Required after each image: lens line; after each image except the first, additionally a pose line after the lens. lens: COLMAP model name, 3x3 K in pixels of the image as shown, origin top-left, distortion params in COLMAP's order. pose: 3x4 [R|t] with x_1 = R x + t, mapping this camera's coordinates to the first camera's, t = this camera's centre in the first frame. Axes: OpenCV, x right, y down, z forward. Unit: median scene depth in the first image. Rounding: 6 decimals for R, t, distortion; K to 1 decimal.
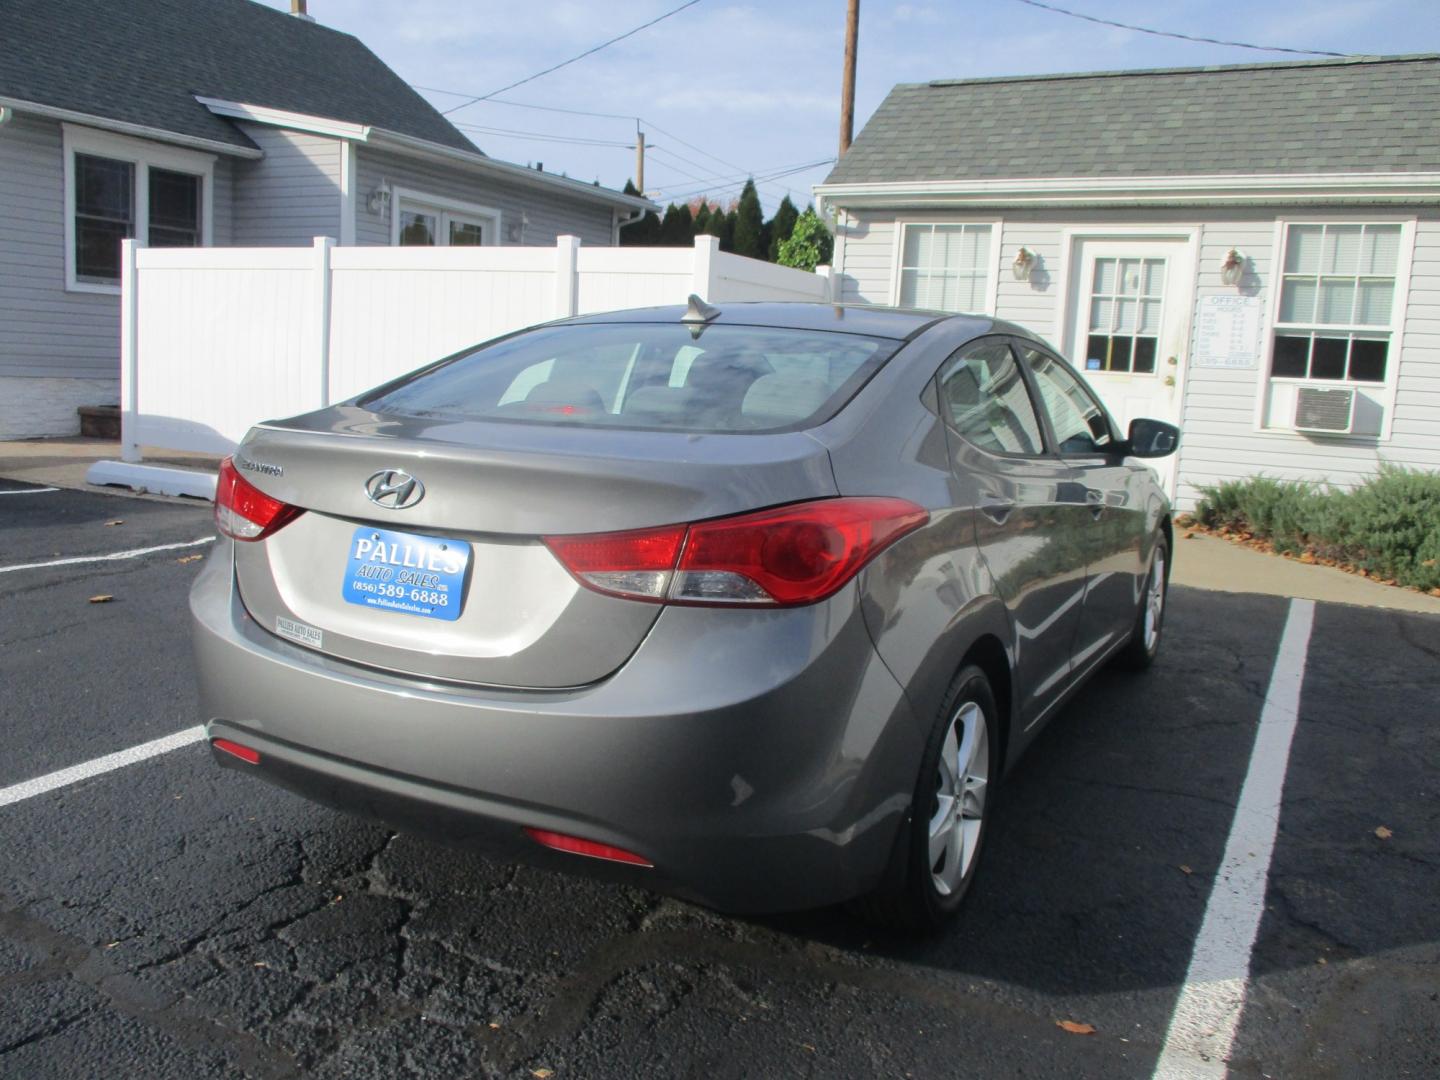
lens RADIAL K [[1195.2, 0, 720.0], [0, 1195.2, 540.0], [0, 0, 1]] dist [-0.030365, 0.007794]
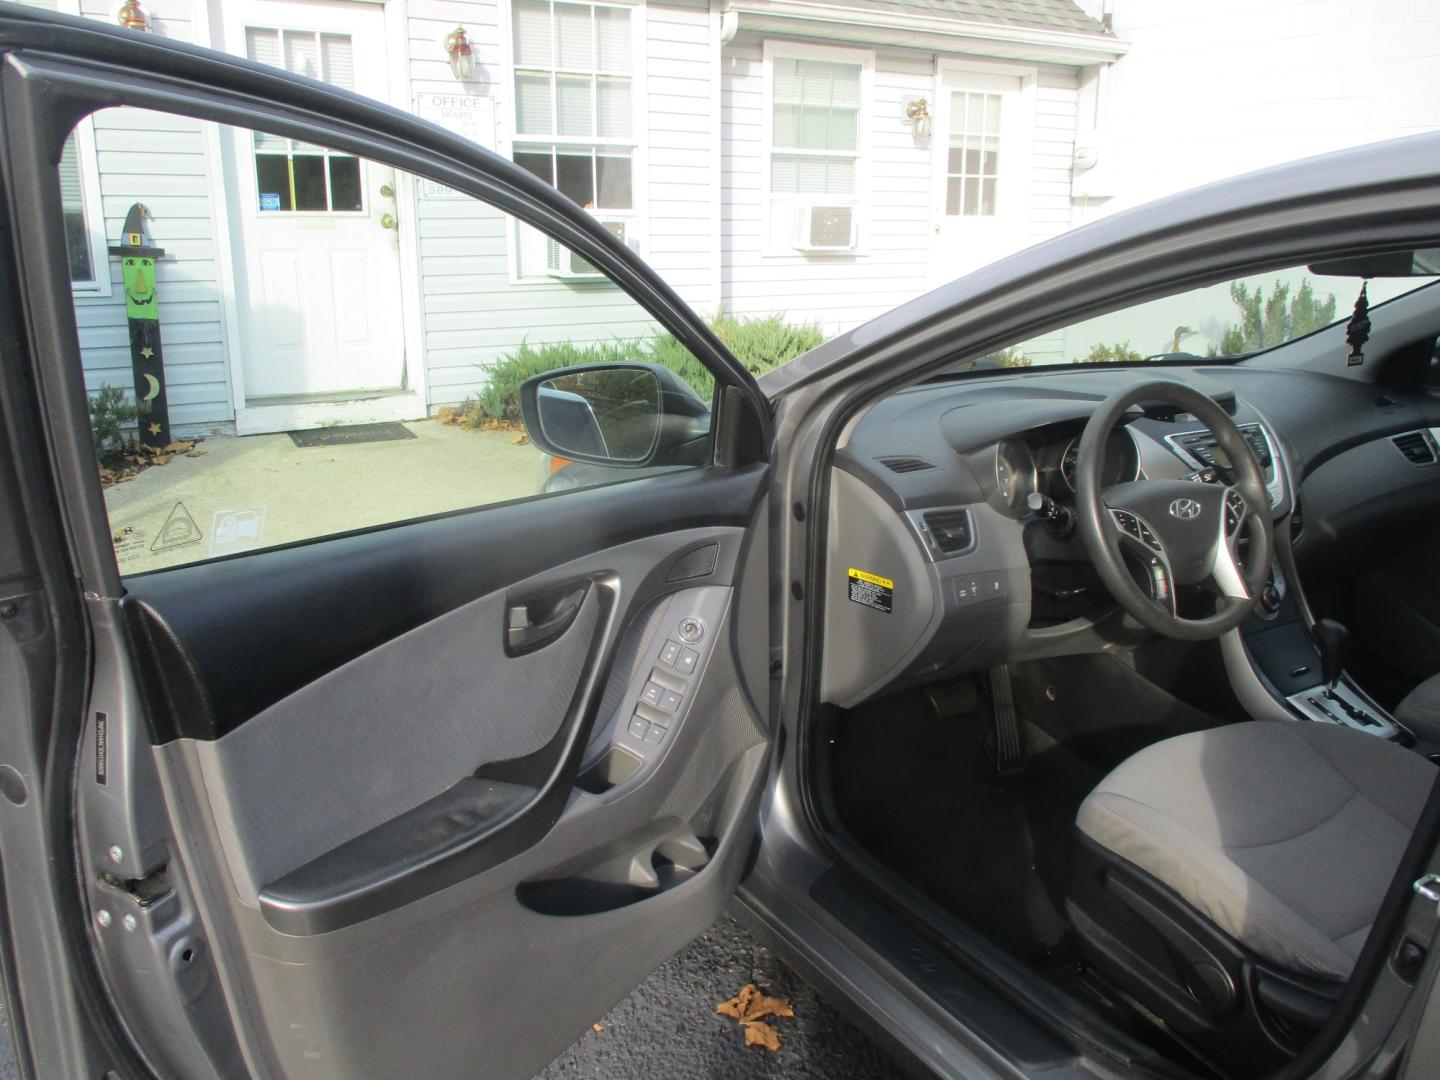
lens RADIAL K [[1197.4, 0, 720.0], [0, 1197.4, 540.0], [0, 0, 1]] dist [-0.031694, 0.007672]
pose [[0.496877, -0.271065, 0.824401, -0.145010], [0.146639, 0.962531, 0.228102, -0.084660], [-0.855342, 0.007551, 0.518009, 0.475018]]
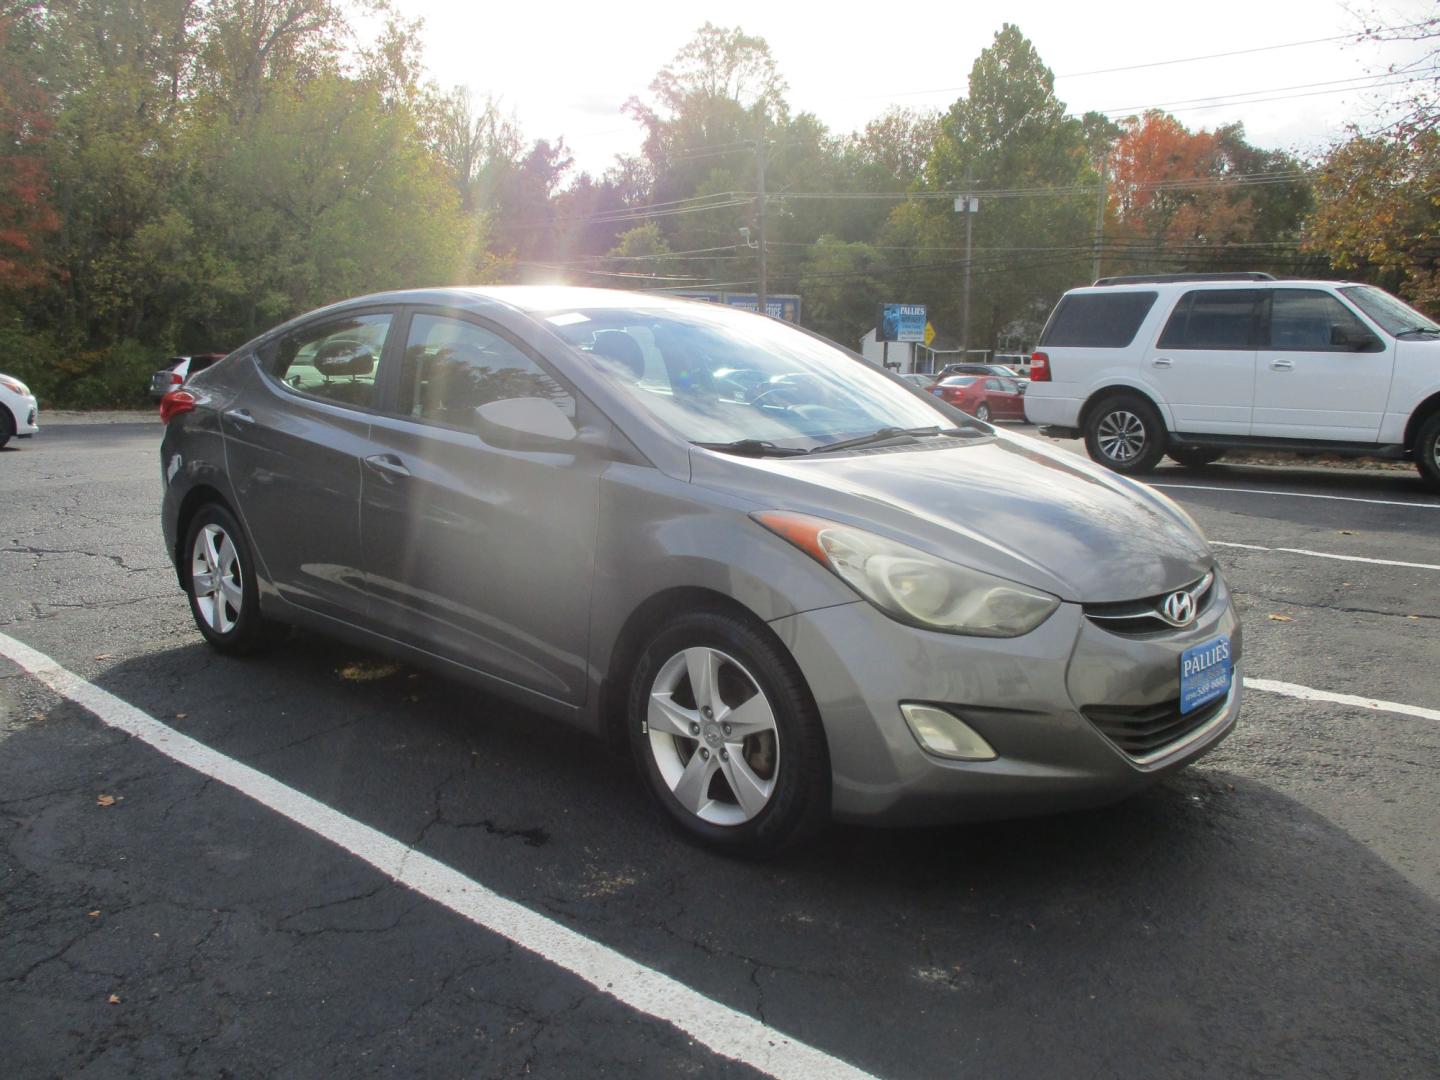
lens RADIAL K [[1197.4, 0, 720.0], [0, 1197.4, 540.0], [0, 0, 1]] dist [-0.031694, 0.007672]
pose [[-0.243077, 0.129589, -0.961312, 0.488073], [-0.170038, 0.969998, 0.173756, -0.077249], [0.954987, 0.205695, -0.213749, 0.597861]]
